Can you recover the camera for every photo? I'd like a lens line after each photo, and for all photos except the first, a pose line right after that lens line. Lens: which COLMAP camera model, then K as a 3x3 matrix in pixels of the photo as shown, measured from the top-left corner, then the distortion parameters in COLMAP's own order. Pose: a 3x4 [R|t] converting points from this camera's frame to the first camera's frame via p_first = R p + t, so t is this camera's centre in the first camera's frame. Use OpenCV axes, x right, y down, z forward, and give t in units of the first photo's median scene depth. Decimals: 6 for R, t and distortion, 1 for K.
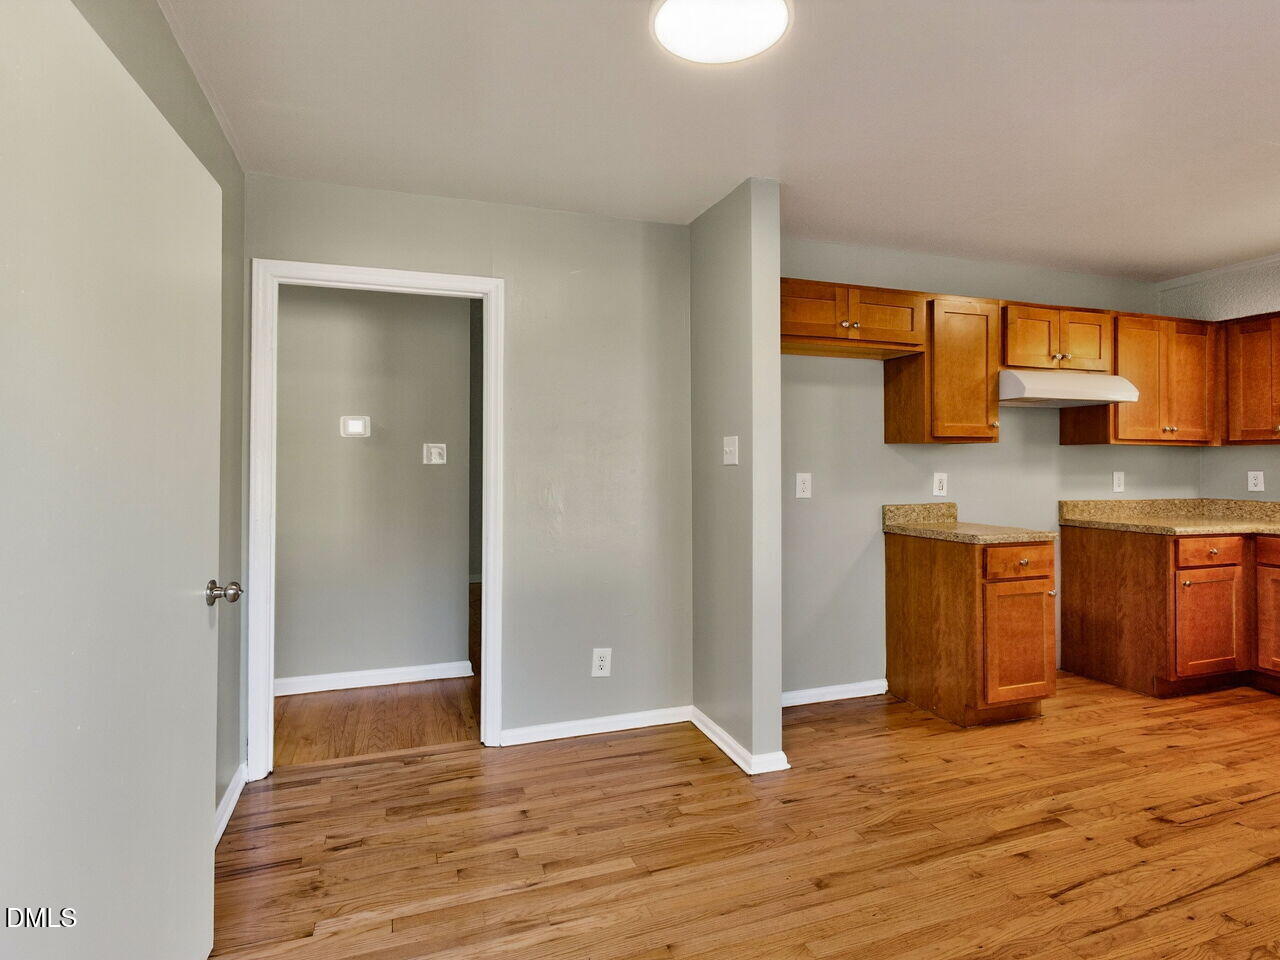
lens RADIAL K [[675.4, 0, 588.2], [0, 675.4, 454.1], [0, 0, 1]] dist [-0.000849, -0.001053]
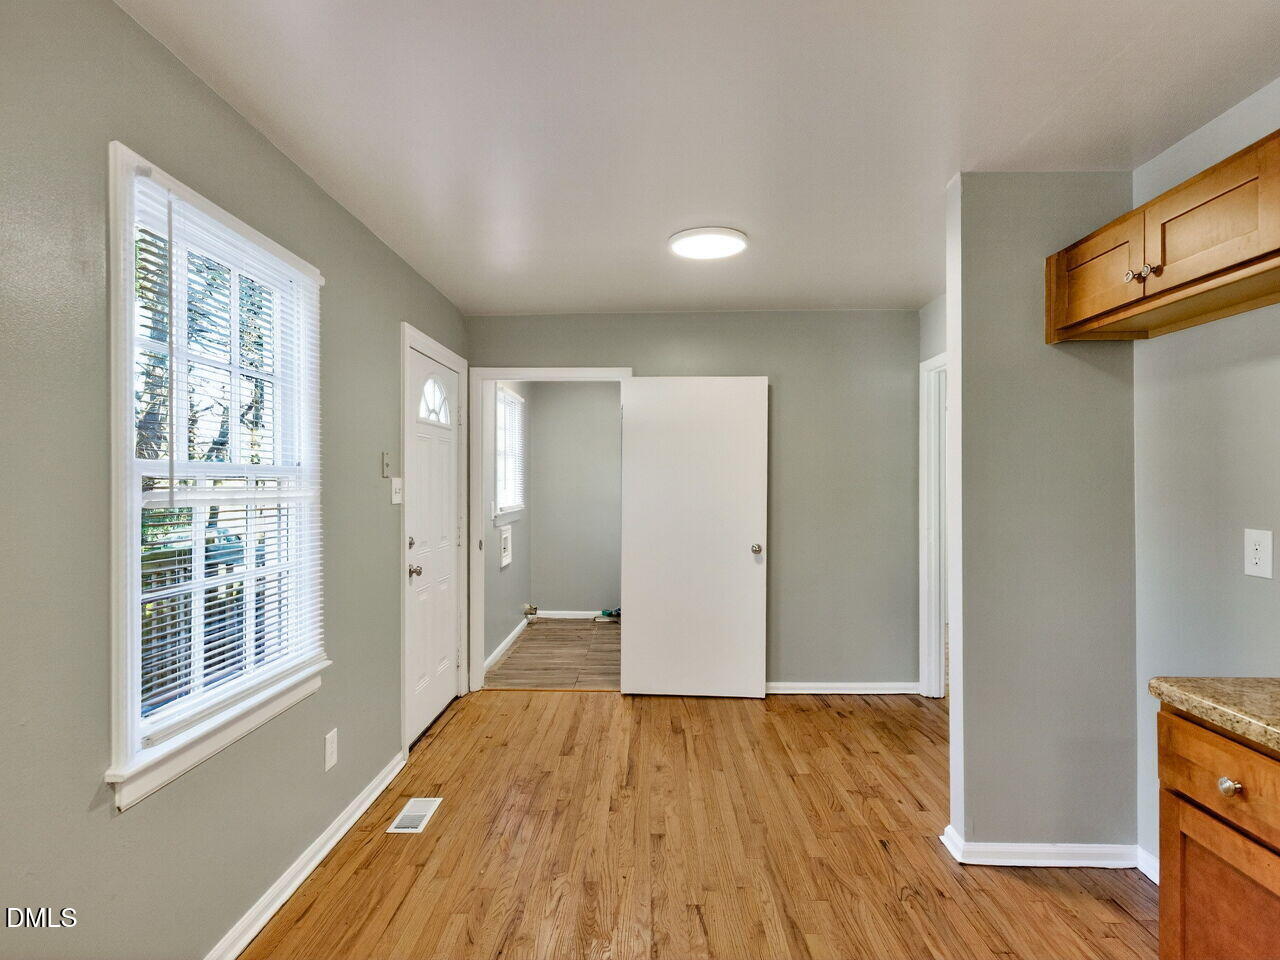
lens RADIAL K [[680.1, 0, 640.0], [0, 680.1, 480.0], [0, 0, 1]] dist [-0.002741, -0.001595]
pose [[-0.301827, 0.001509, -0.953361, 1.005843], [0.017995, 0.999830, -0.004114, -0.018257], [0.953193, -0.018397, -0.301803, 0.716843]]
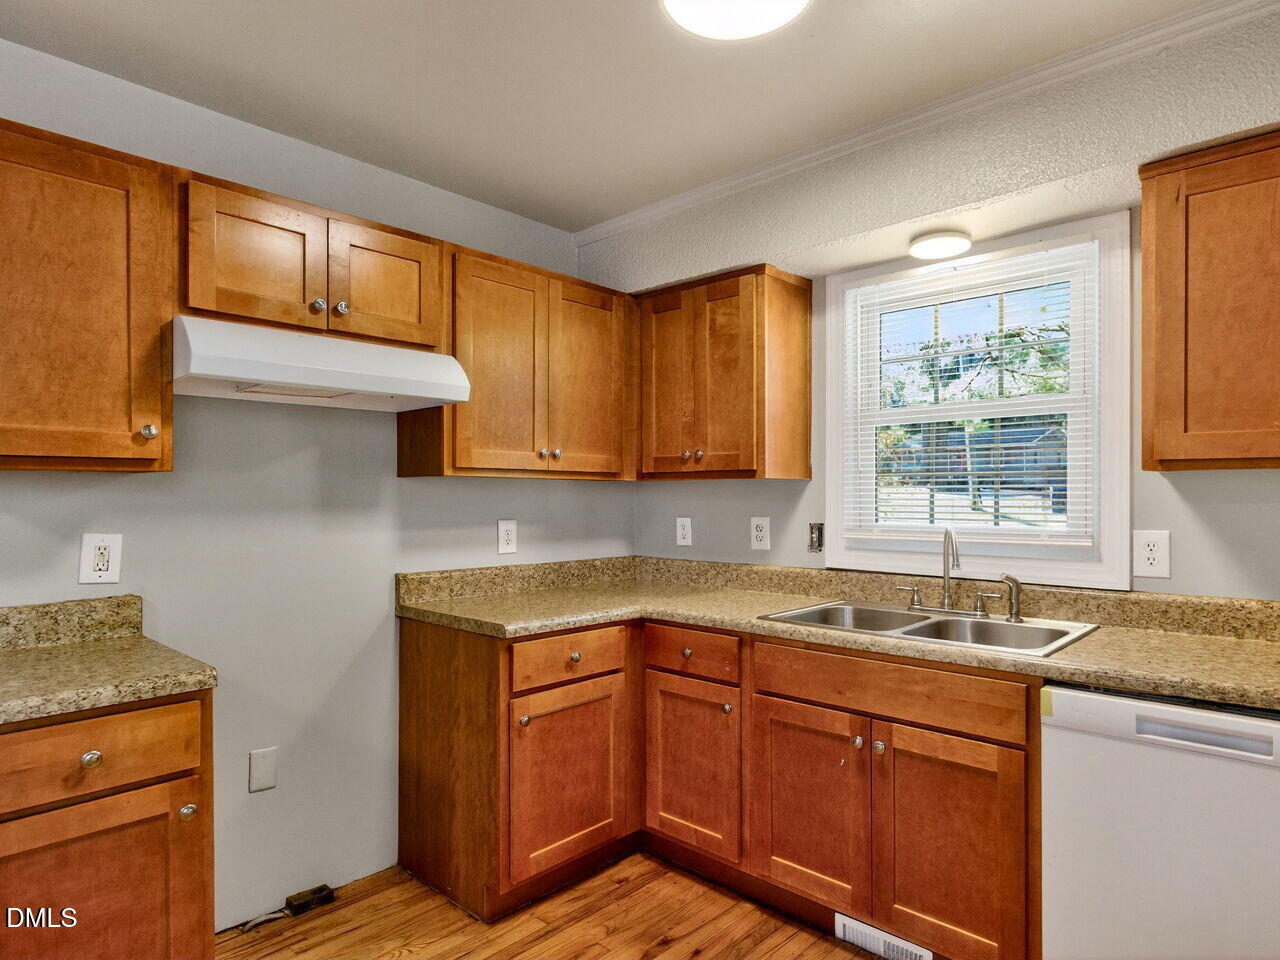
lens RADIAL K [[763.0, 0, 635.5], [0, 763.0, 496.7], [0, 0, 1]] dist [-0.002046, -0.000237]
pose [[0.868223, -0.003649, 0.496161, 0.631843], [-0.003385, 0.999906, 0.013277, -0.007258], [-0.496163, -0.013207, 0.868129, 0.383084]]
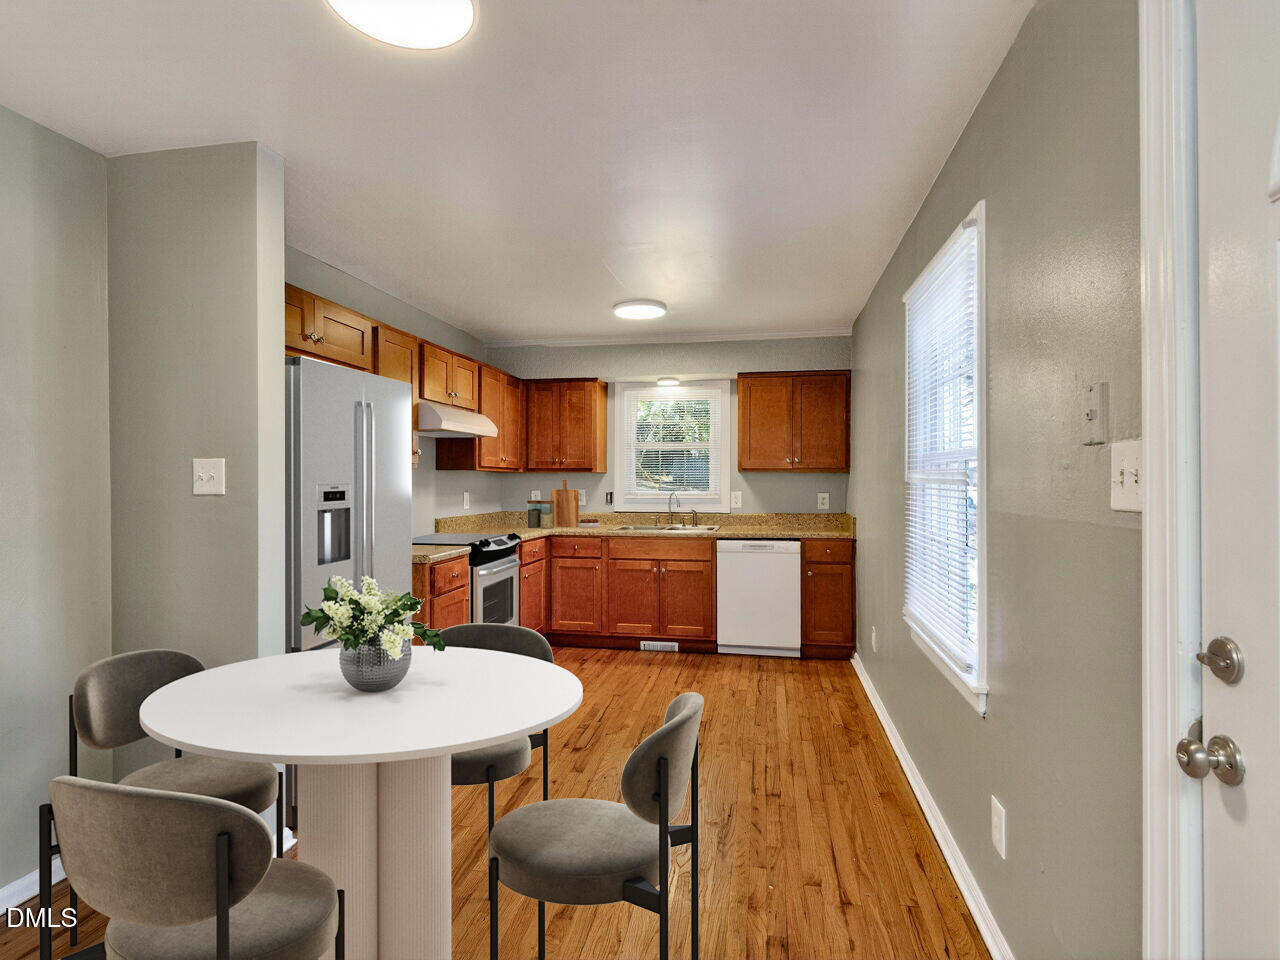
lens RADIAL K [[717.5, 0, 640.0], [0, 717.5, 480.0], [0, 0, 1]] dist [-0.001828, -0.001984]
pose [[0.456415, -0.001869, 0.889765, -0.259681], [-0.011266, 0.999905, 0.007879, -0.011747], [-0.889696, -0.013621, 0.456351, 0.154751]]
